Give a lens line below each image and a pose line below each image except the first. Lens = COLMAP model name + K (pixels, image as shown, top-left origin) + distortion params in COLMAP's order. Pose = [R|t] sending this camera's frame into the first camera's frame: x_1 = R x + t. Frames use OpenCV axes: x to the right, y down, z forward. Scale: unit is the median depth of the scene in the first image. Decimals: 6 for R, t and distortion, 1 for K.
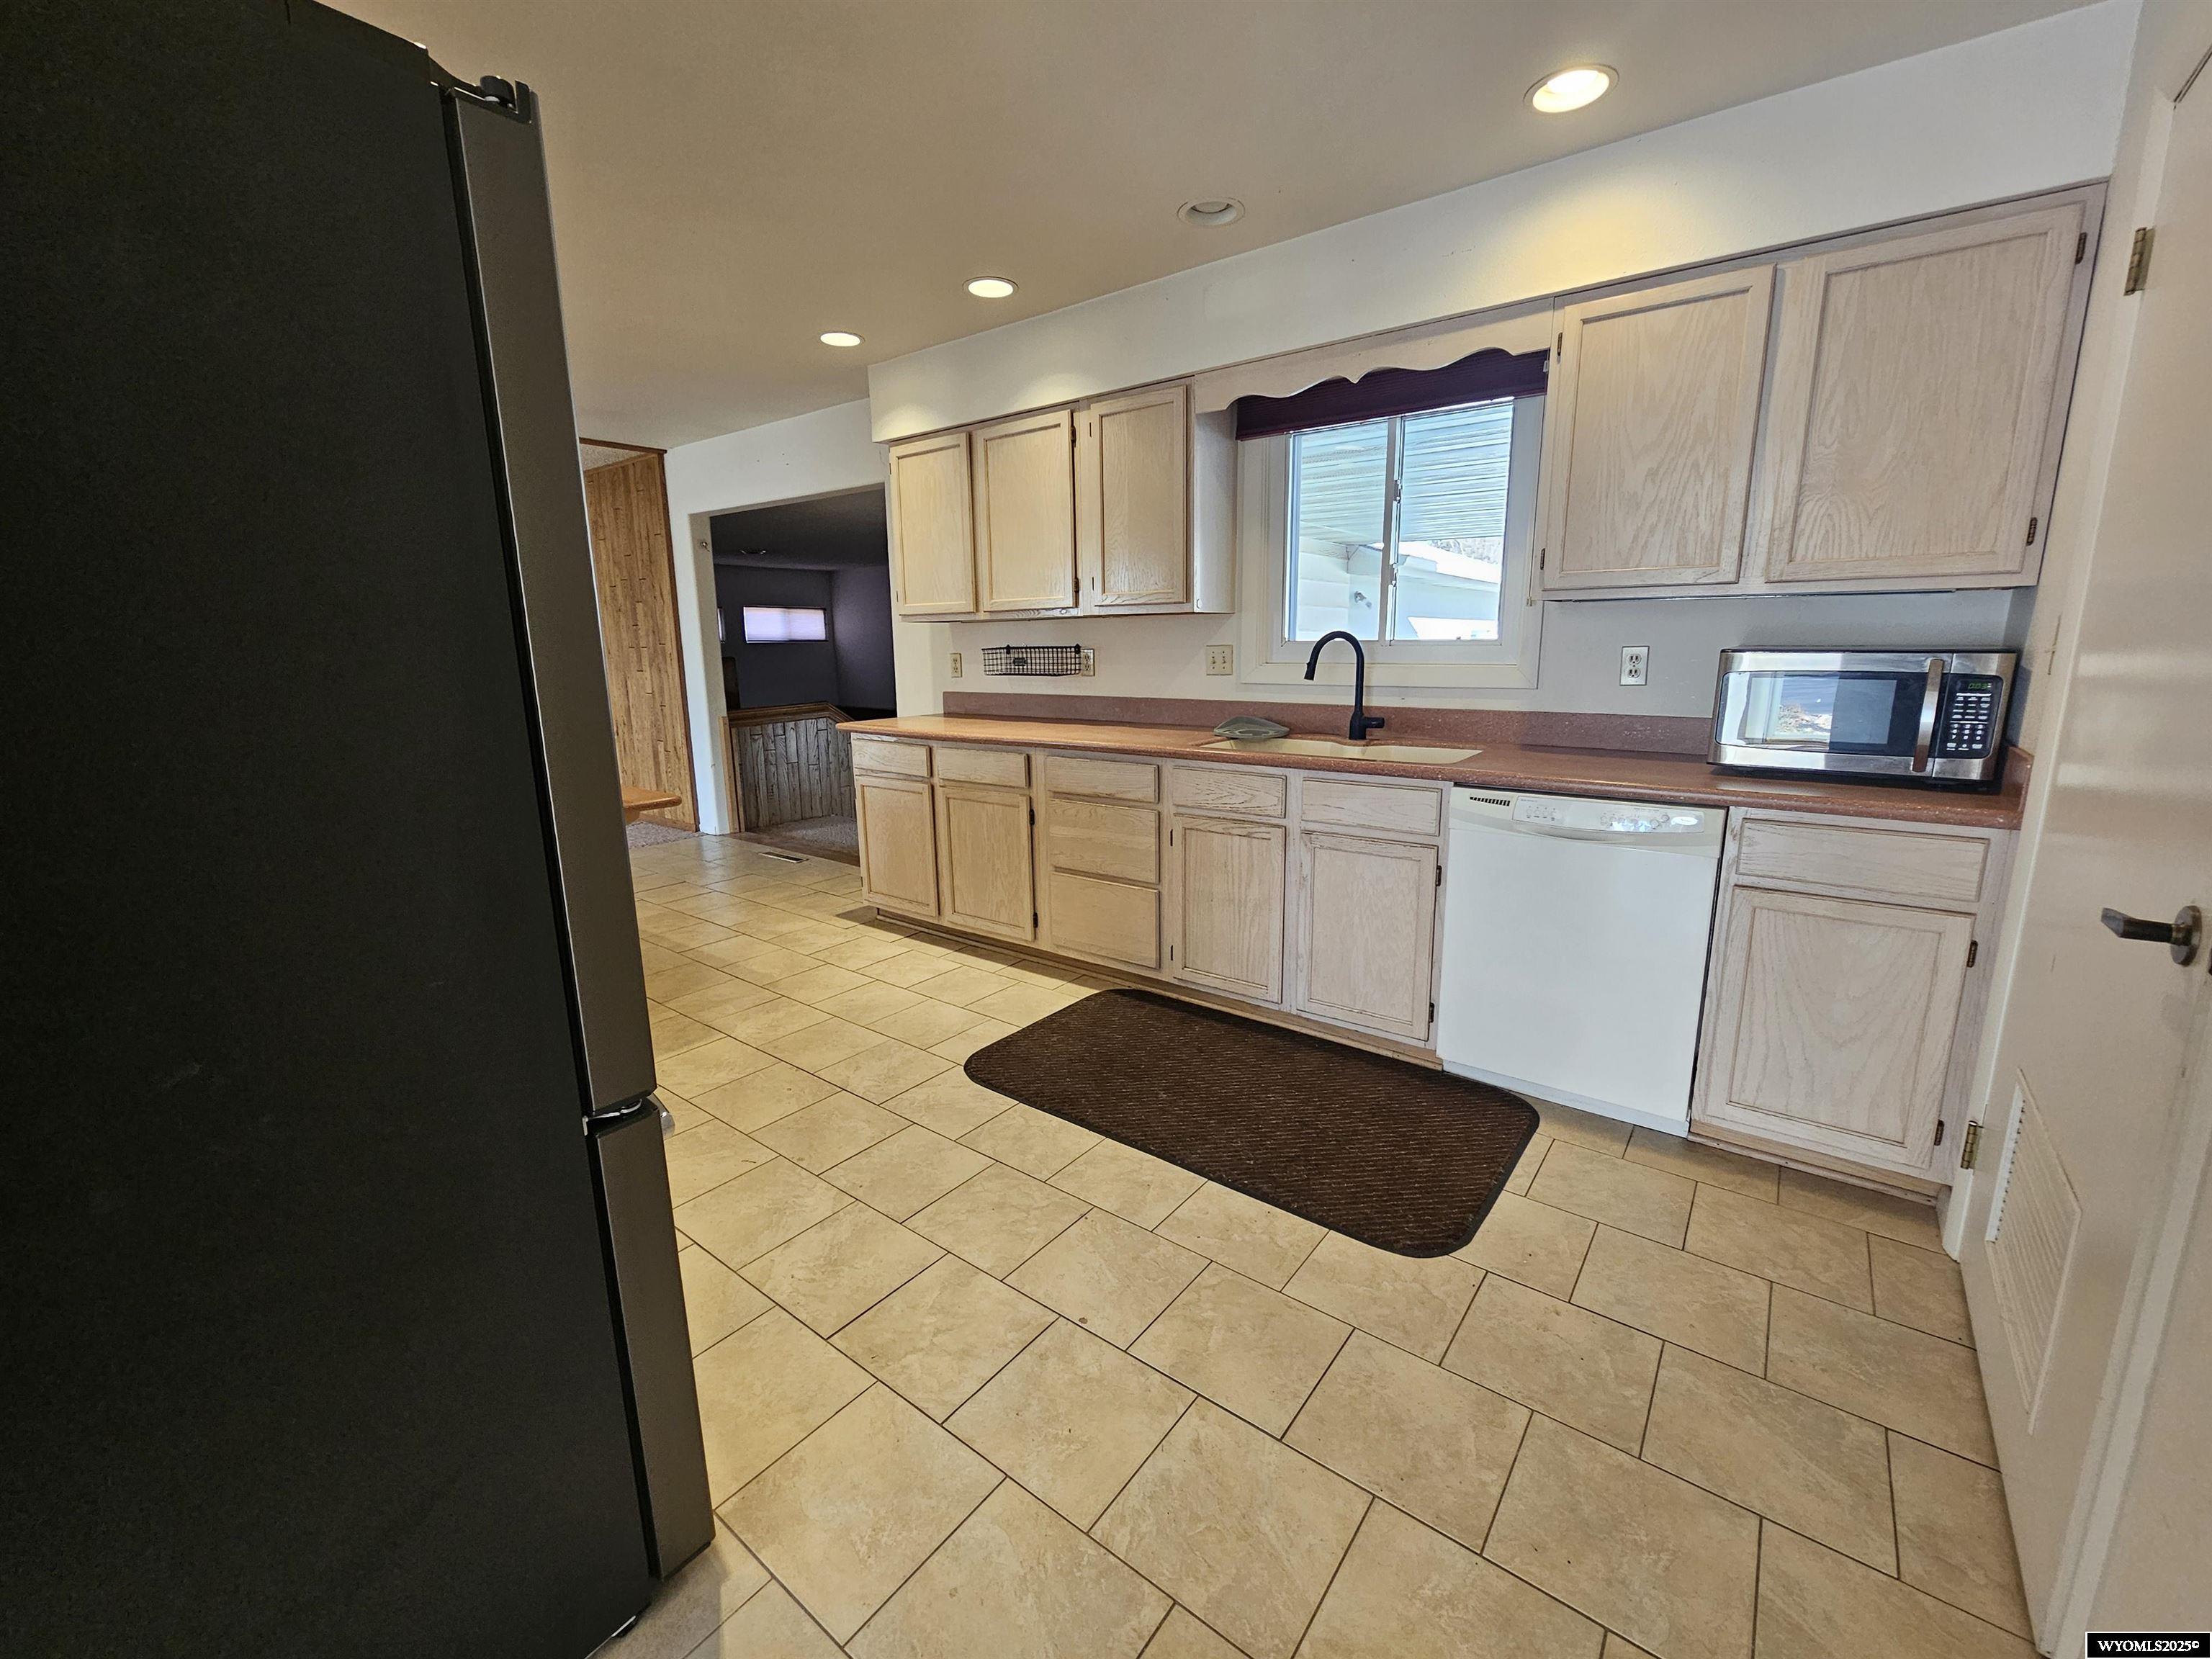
lens RADIAL K [[907.3, 0, 1103.9], [0, 907.3, 816.9], [0, 0, 1]] dist [-0.008522, 0.003662]
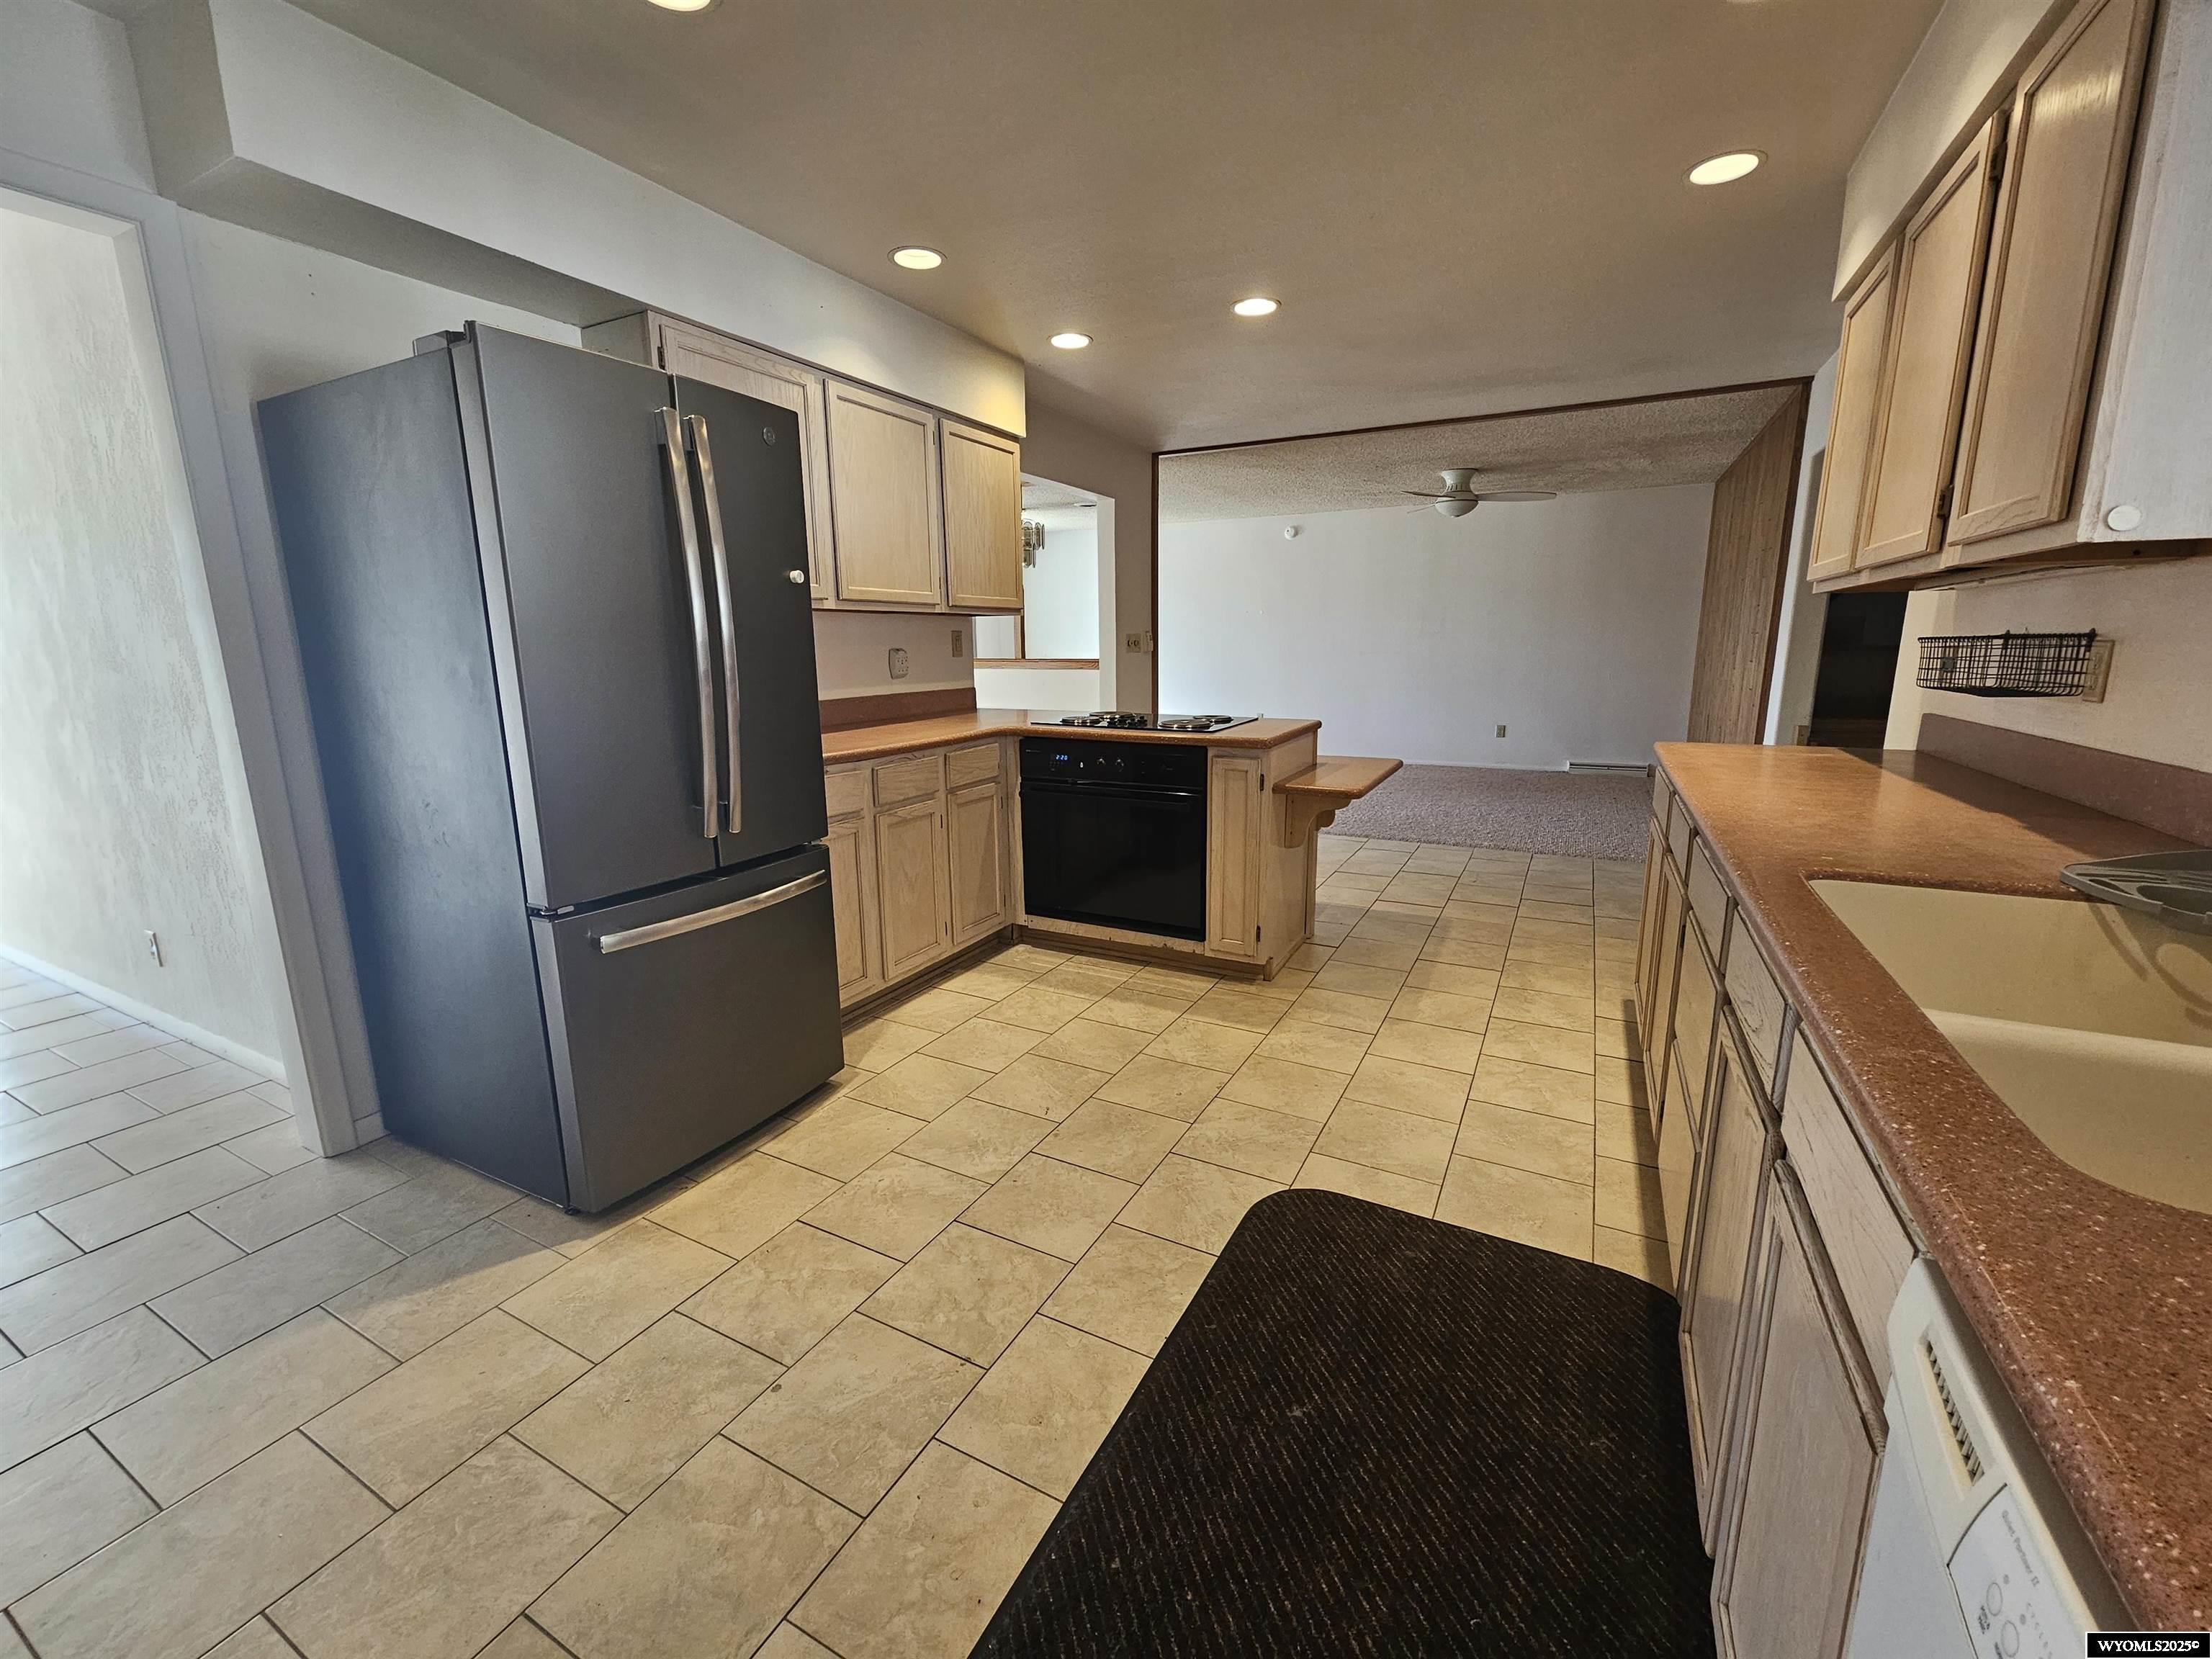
lens RADIAL K [[907.3, 0, 1094.8], [0, 907.3, 822.8], [0, 0, 1]] dist [-0.008522, 0.003662]
pose [[0.164156, 0.205992, -0.964687, 0.411678], [-0.182864, 0.967357, 0.175445, -0.105262], [0.969337, 0.147606, 0.196466, 0.554990]]
